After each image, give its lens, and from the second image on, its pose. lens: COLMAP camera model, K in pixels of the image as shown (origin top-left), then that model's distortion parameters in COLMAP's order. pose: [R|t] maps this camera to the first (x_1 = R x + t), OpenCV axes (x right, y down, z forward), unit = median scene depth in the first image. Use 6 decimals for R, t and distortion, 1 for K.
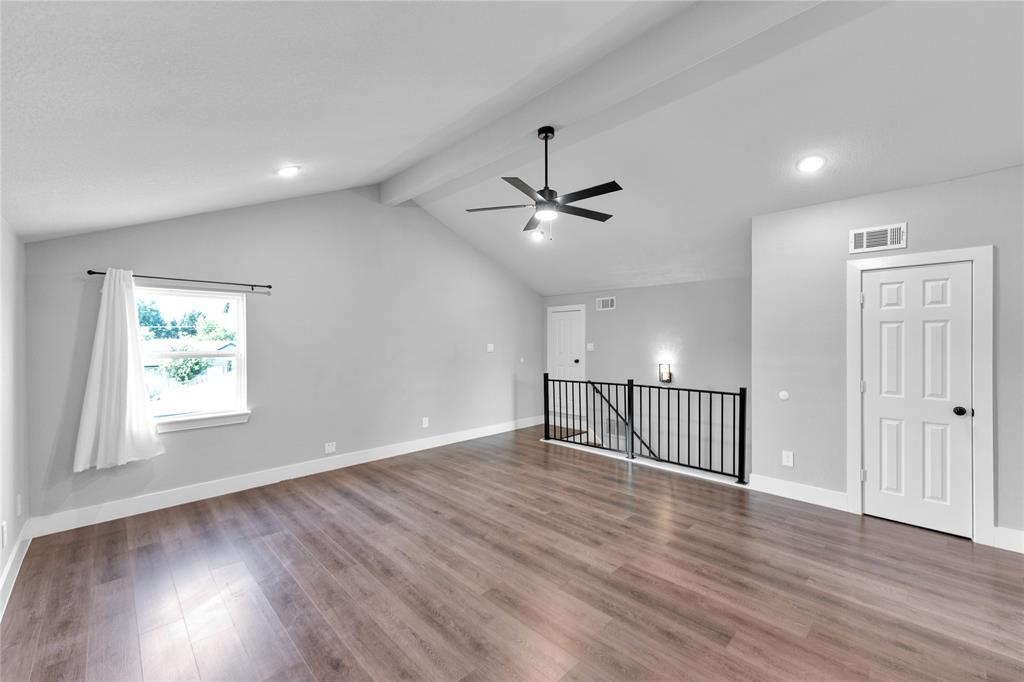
lens RADIAL K [[413.5, 0, 512.0], [0, 413.5, 341.0], [0, 0, 1]] dist [0.001879, 0.000145]
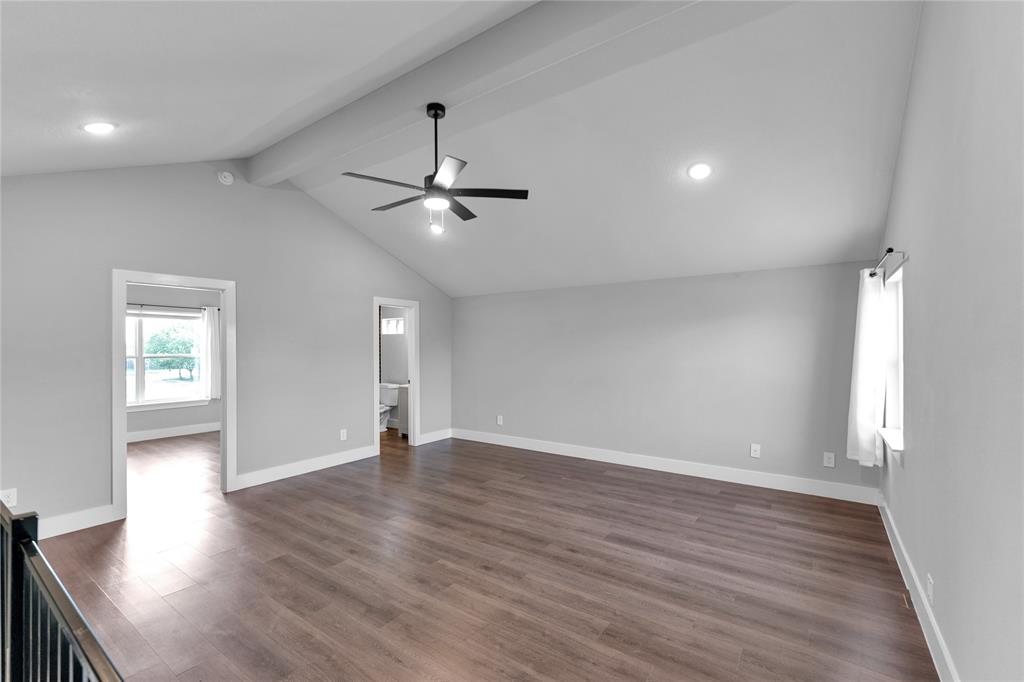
lens RADIAL K [[413.5, 0, 512.0], [0, 413.5, 341.0], [0, 0, 1]] dist [0.001879, 0.000145]
pose [[-0.982946, 0.009949, -0.183624, 0.089785], [0.012298, 0.999856, -0.011660, 0.002030], [0.183482, -0.013719, -0.982927, 1.889358]]
